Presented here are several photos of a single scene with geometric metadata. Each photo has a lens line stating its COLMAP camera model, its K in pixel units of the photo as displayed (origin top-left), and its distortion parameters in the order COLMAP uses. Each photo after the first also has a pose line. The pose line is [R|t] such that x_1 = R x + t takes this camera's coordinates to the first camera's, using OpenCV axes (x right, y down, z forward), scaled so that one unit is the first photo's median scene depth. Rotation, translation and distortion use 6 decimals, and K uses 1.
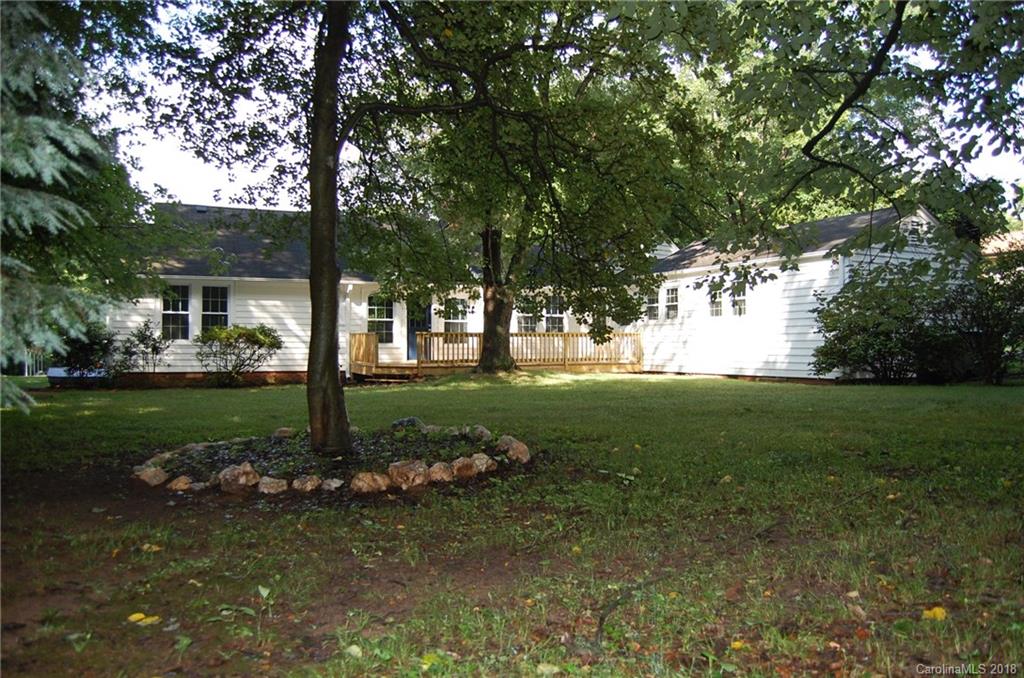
lens RADIAL K [[806.0, 0, 512.0], [0, 806.0, 339.0], [0, 0, 1]] dist [-0.006182, -0.001059]
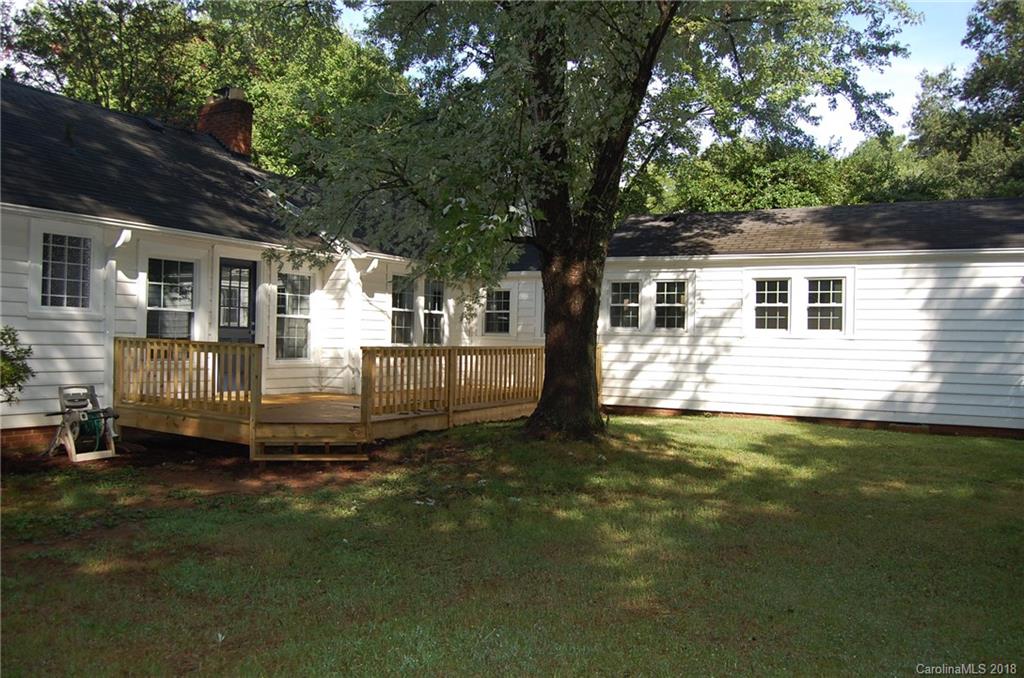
lens RADIAL K [[806.0, 0, 512.0], [0, 806.0, 339.0], [0, 0, 1]] dist [-0.006182, -0.001059]
pose [[0.817336, 0.018162, 0.575875, -0.294049], [-0.028383, 0.999559, 0.008760, -0.018192], [-0.575462, -0.023505, 0.817491, 0.537533]]
